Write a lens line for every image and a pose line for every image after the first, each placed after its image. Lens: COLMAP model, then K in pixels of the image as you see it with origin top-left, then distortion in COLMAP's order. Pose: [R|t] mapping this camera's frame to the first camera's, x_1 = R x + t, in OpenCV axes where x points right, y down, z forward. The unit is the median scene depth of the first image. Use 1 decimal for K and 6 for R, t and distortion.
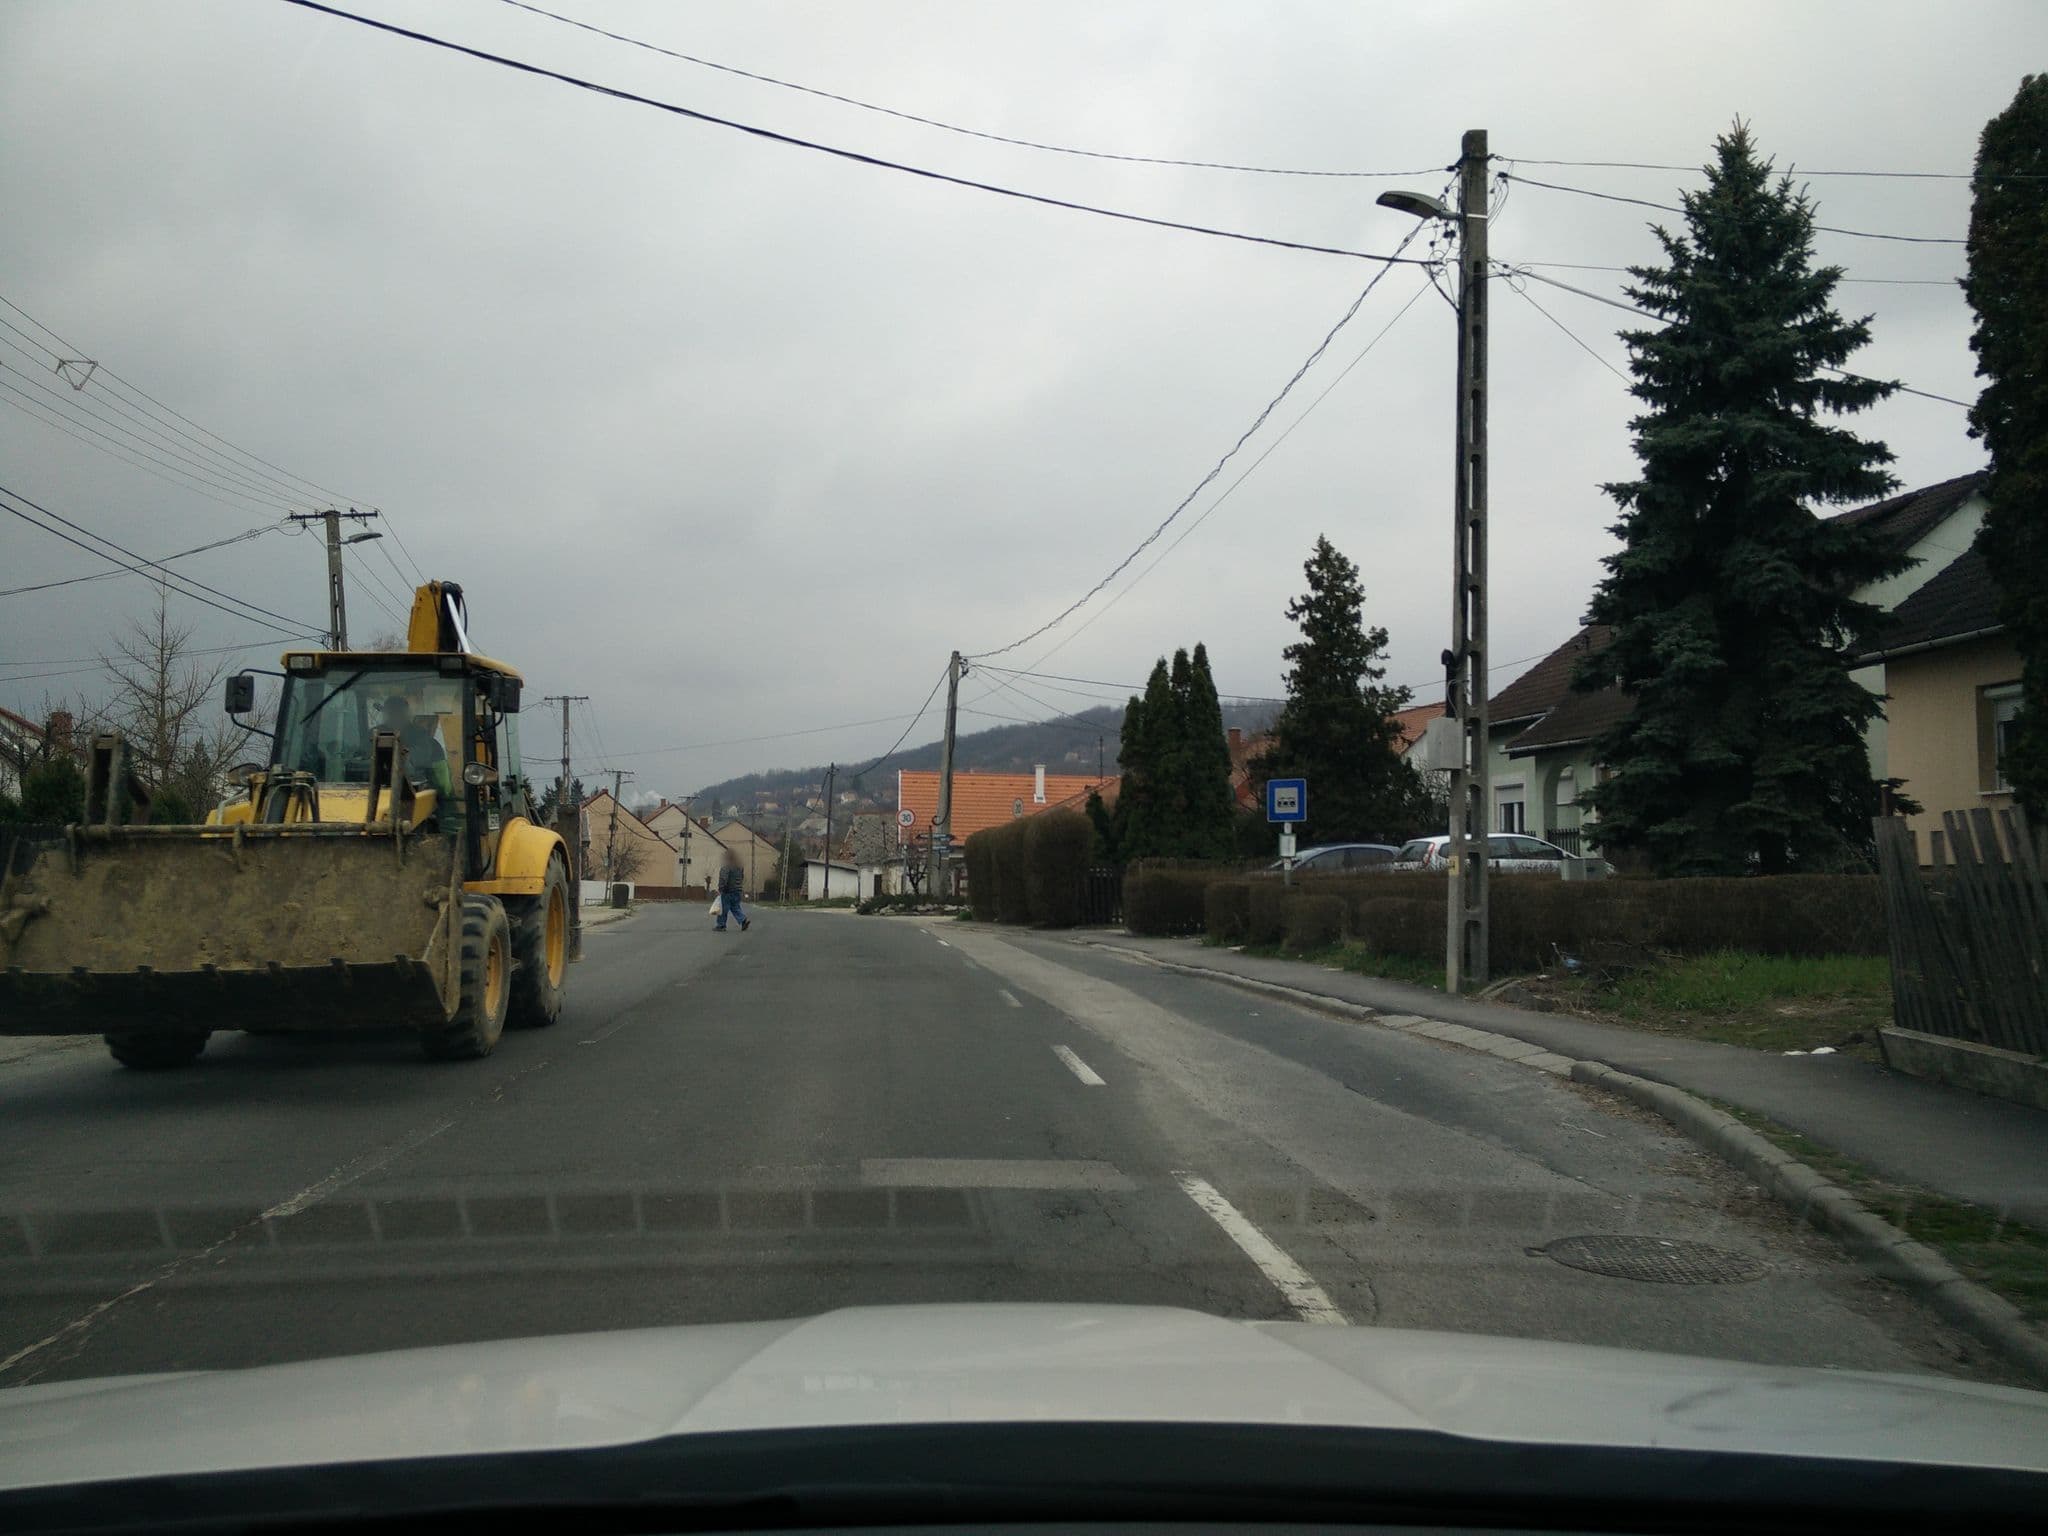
lens RADIAL K [[1640.7, 0, 1024.0], [0, 1640.7, 768.0], [0, 0, 1]] dist [0.032768, -0.002533]
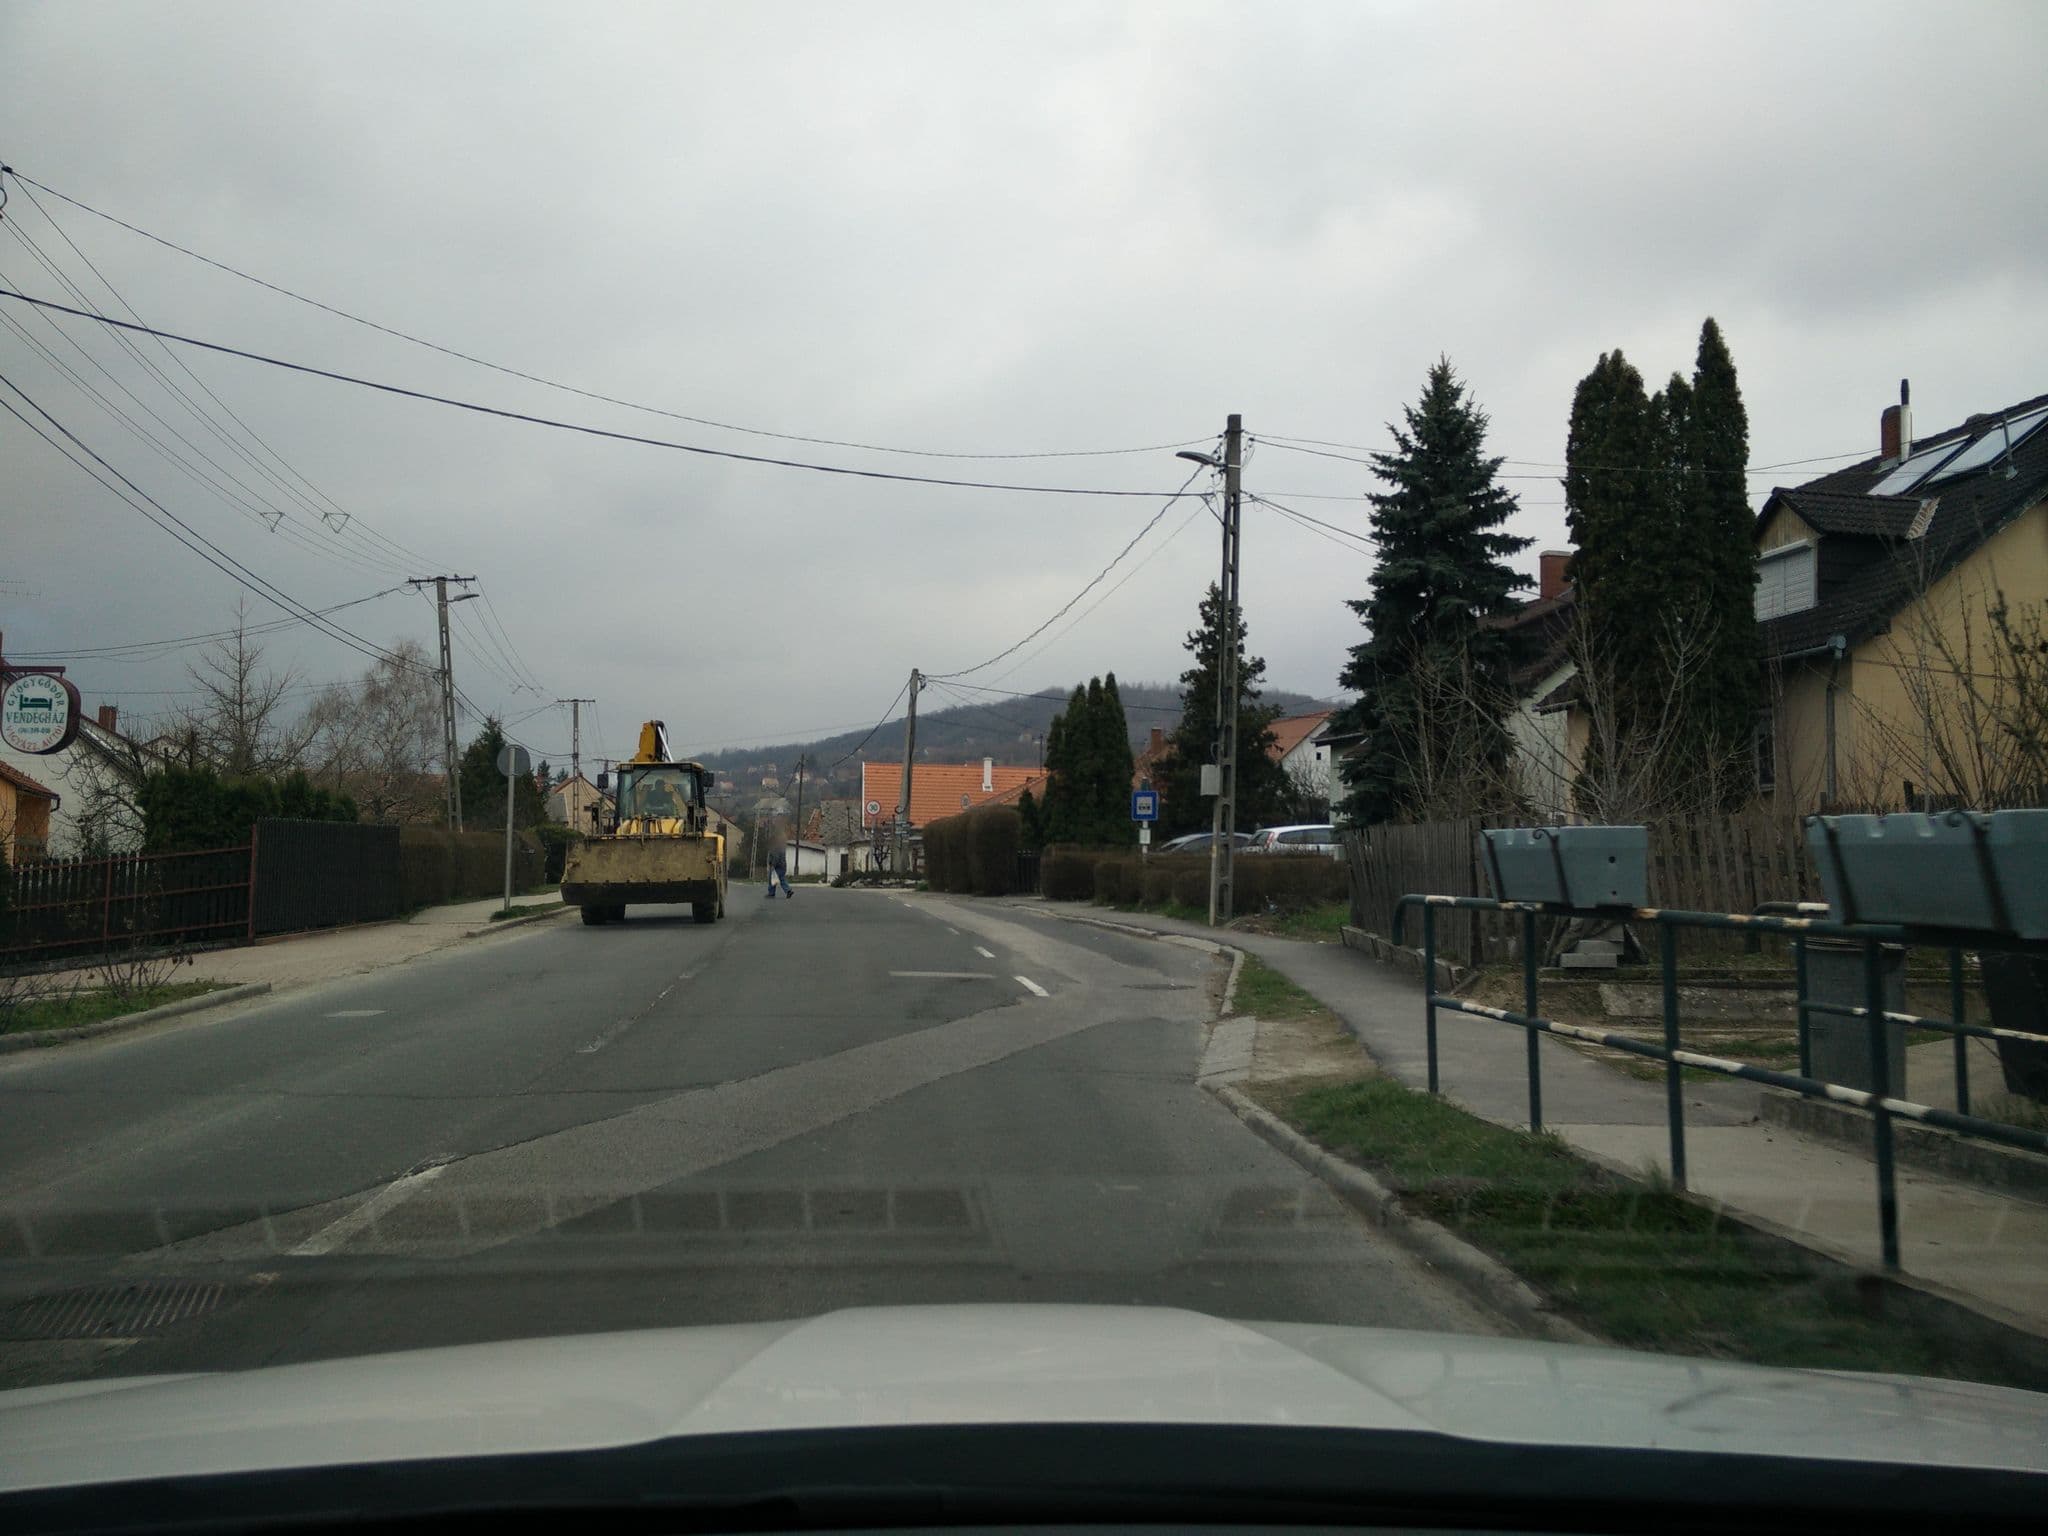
lens RADIAL K [[1657.1, 0, 1107.6], [0, 1657.1, 764.5], [0, 0, 1]] dist [0.006627, -0.000332]
pose [[0.996985, 0.006912, 0.077286, 0.008081], [-0.007776, 0.999911, 0.010885, -0.022607], [-0.077204, -0.011453, 0.996950, -0.327049]]
